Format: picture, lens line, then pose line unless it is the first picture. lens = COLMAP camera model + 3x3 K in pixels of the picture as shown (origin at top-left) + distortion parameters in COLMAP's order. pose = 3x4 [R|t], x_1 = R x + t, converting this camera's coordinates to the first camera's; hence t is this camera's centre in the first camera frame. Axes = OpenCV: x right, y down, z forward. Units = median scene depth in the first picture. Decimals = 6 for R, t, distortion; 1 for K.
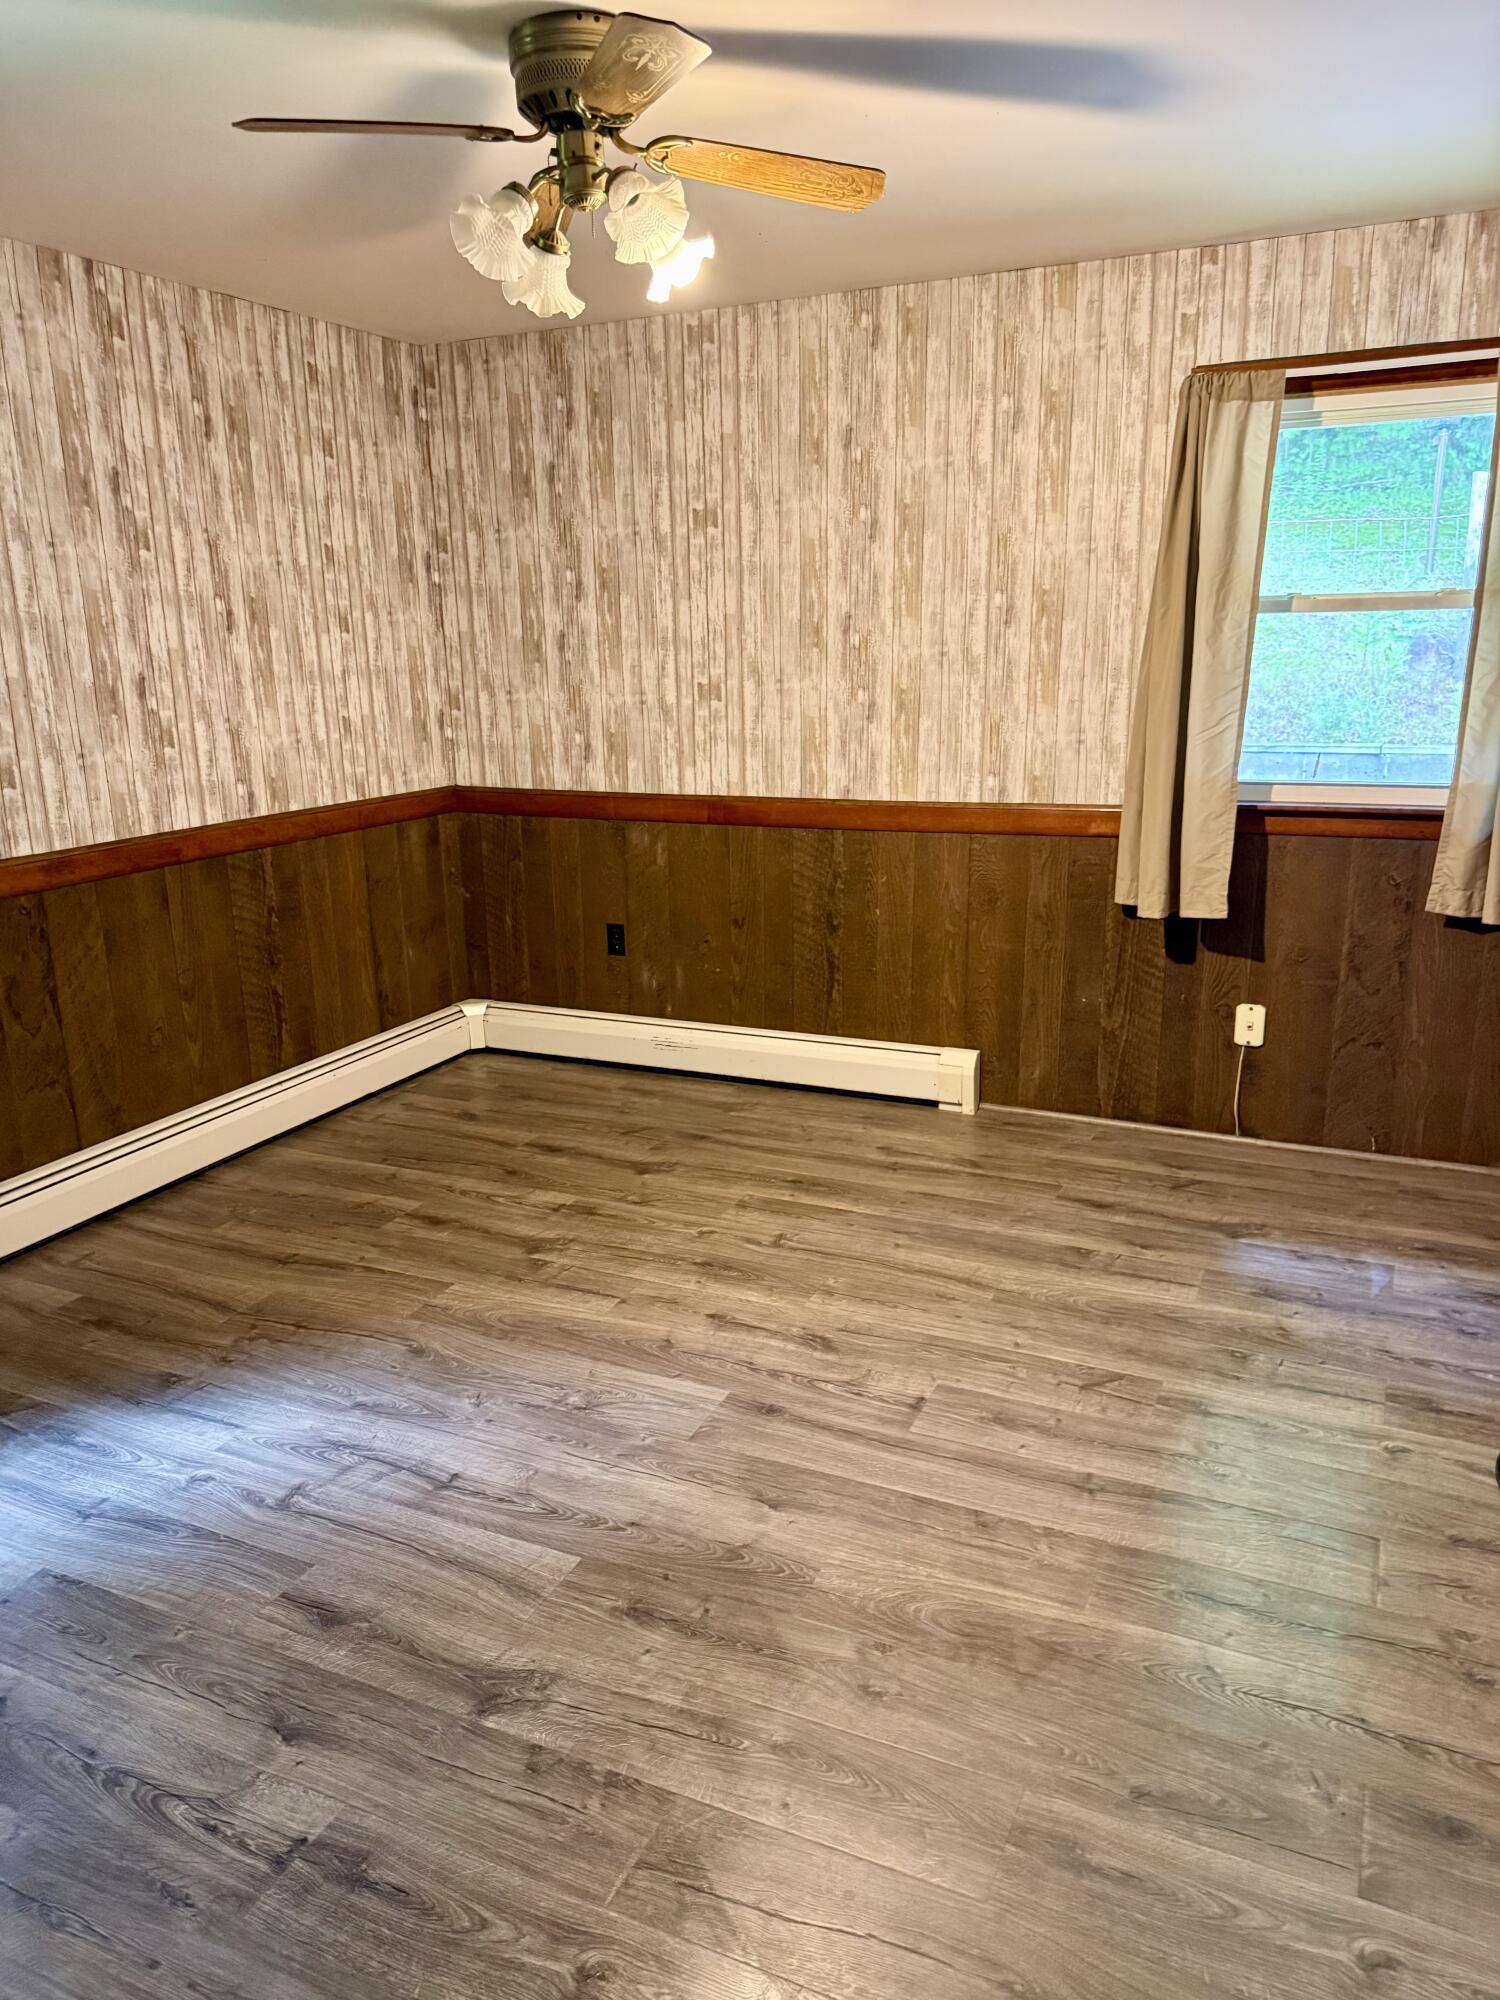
lens RADIAL K [[1415.0, 0, 740.6], [0, 1415.0, 1016.9], [0, 0, 1]] dist [0.055404, -0.069363]
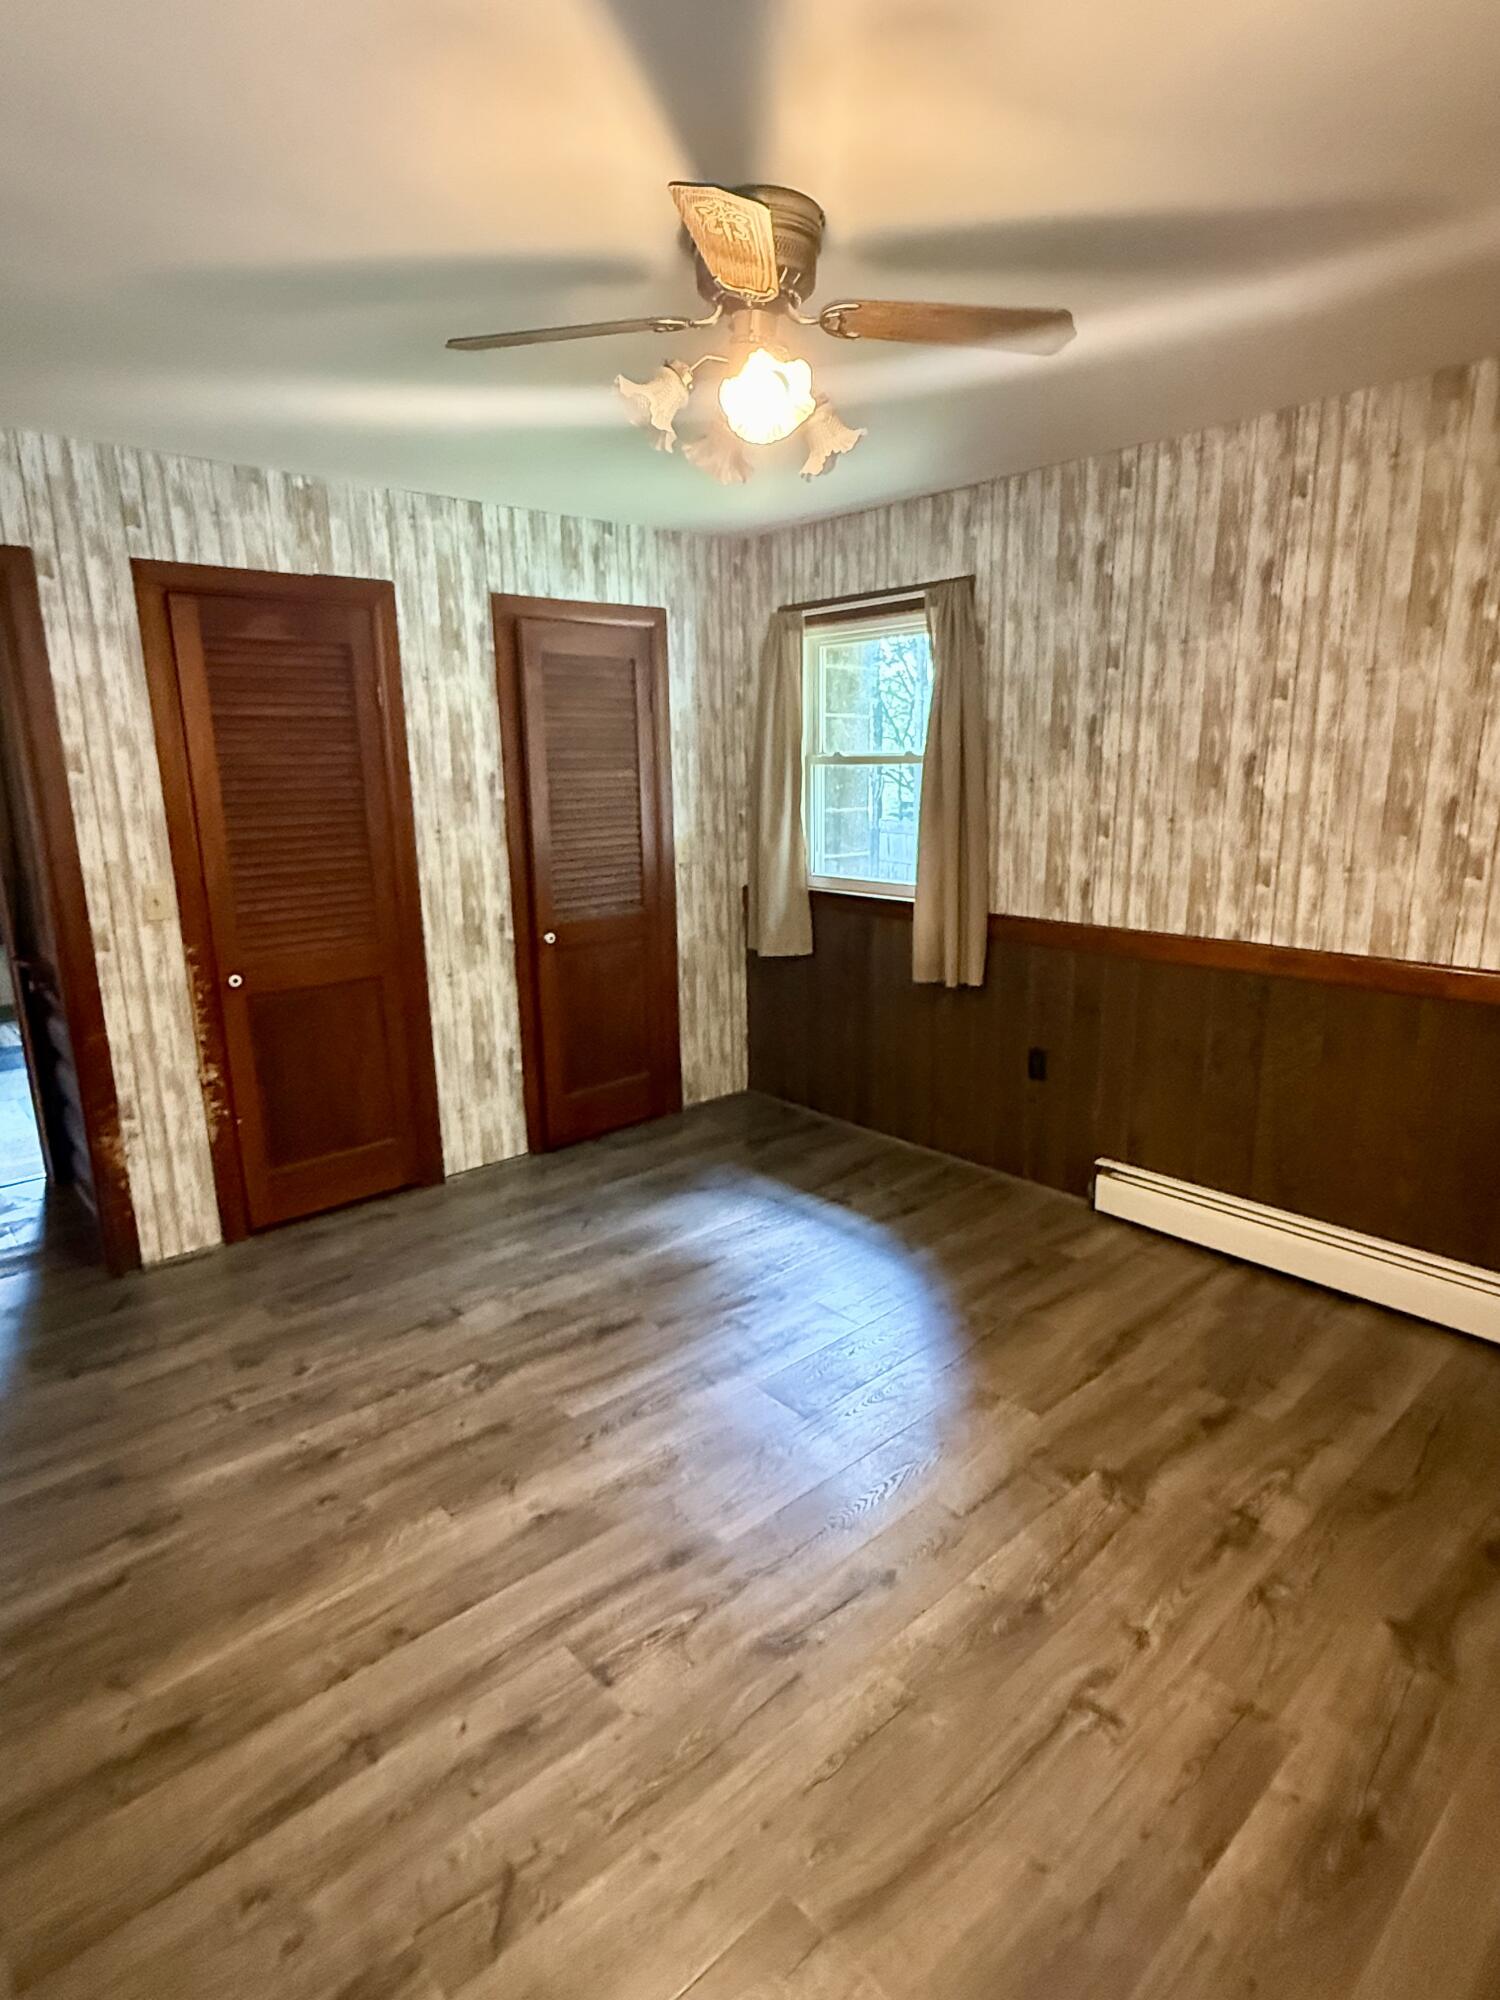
lens RADIAL K [[1058.6, 0, 743.7], [0, 1058.6, 1009.7], [0, 0, 1]] dist [0.009771, -0.000195]
pose [[-0.396153, 0.245558, -0.884740, 0.463172], [-0.212223, 0.912996, 0.348426, -0.284550], [0.893322, 0.325792, -0.309573, 0.934009]]
